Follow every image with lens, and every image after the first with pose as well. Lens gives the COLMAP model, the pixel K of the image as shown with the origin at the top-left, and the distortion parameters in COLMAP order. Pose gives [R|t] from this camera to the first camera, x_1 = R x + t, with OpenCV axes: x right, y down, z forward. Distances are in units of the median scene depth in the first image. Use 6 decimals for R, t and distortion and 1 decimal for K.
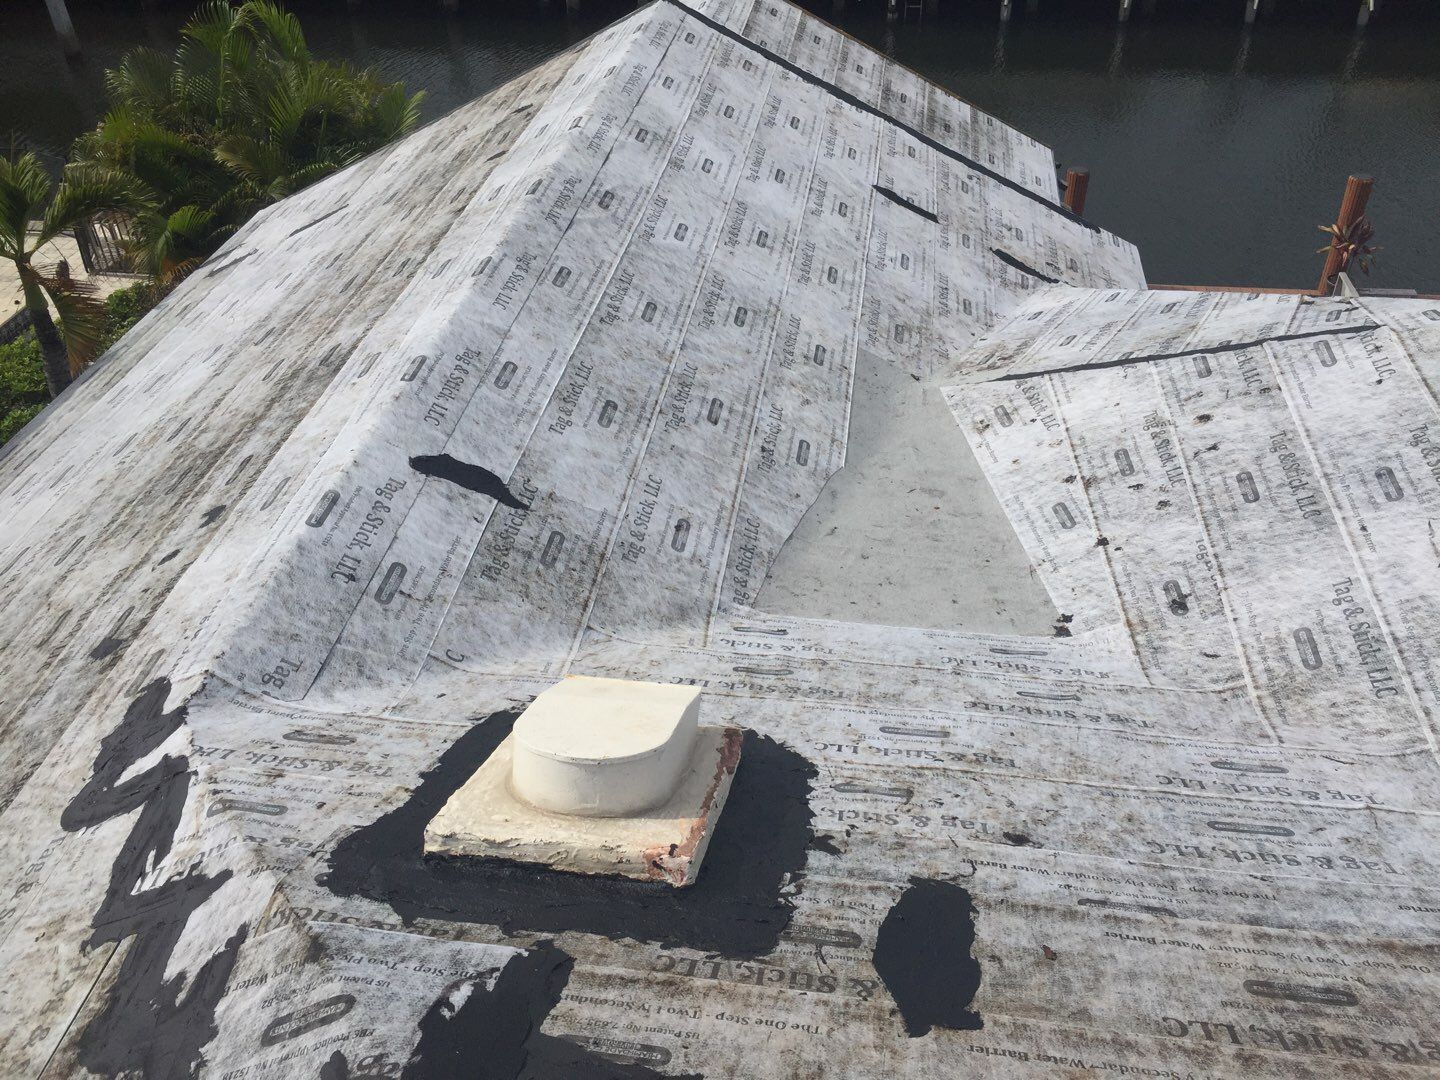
lens RADIAL K [[1222.9, 0, 704.4], [0, 1222.9, 527.5], [0, 0, 1]] dist [0.078423, -0.106707]
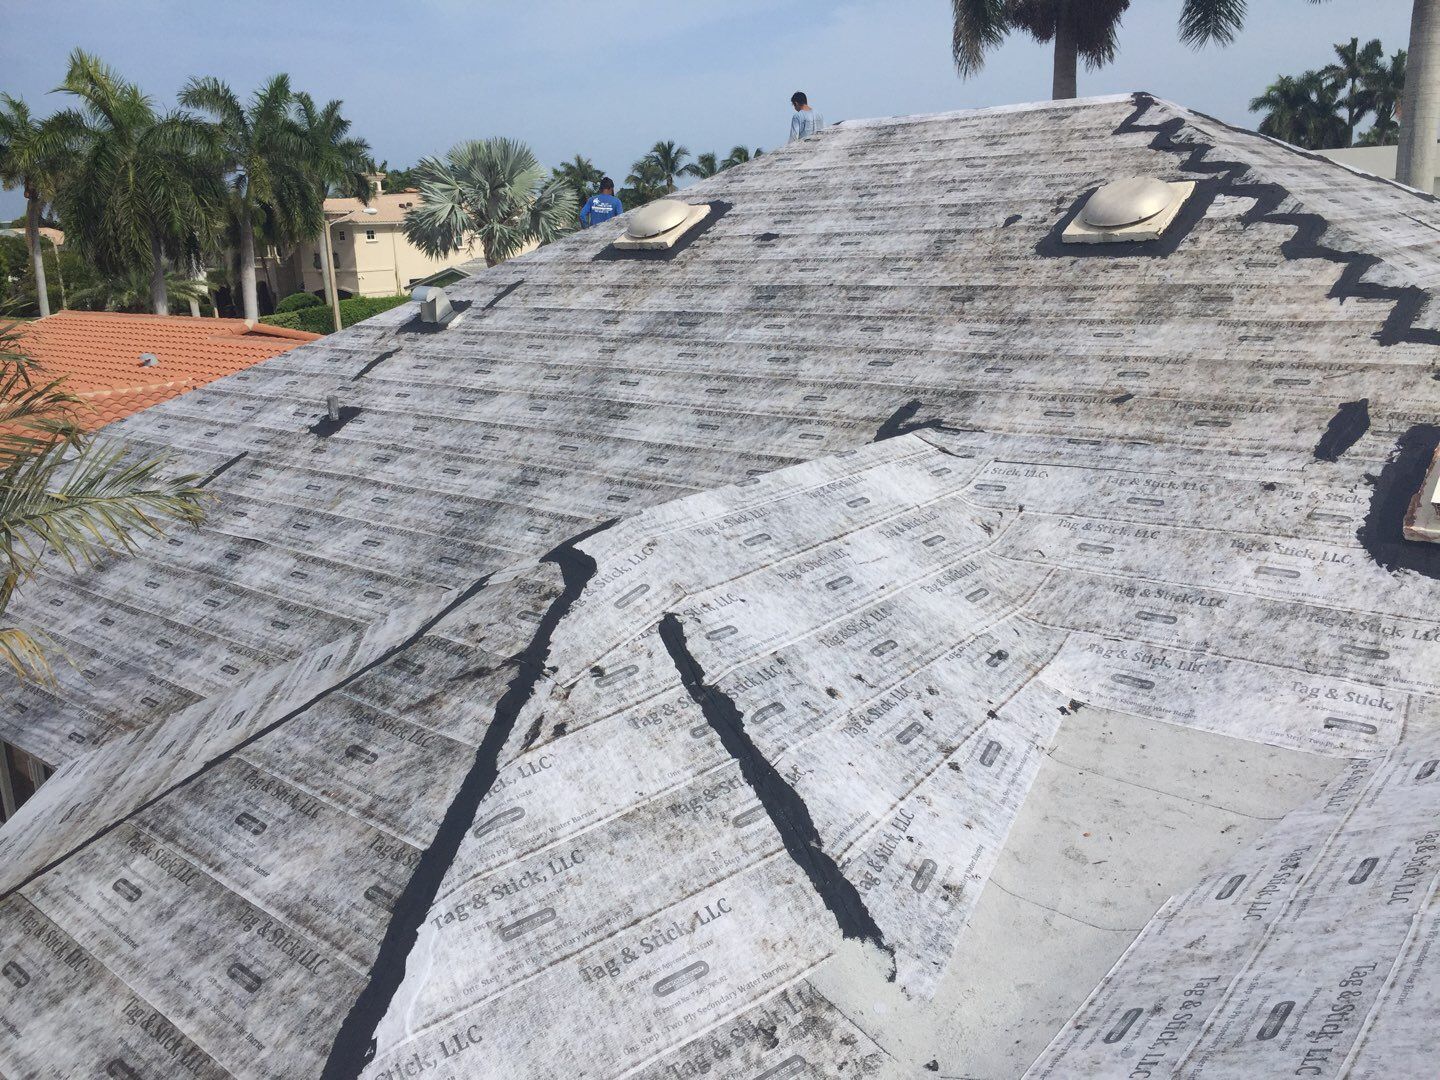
lens RADIAL K [[1265.1, 0, 720.9], [0, 1265.1, 518.5], [0, 0, 1]] dist [0.102660, -0.131897]
pose [[-0.861616, -0.059865, 0.504018, -0.040648], [0.355436, 0.637717, 0.683361, -1.025128], [-0.362330, 0.767941, -0.528189, 1.627963]]
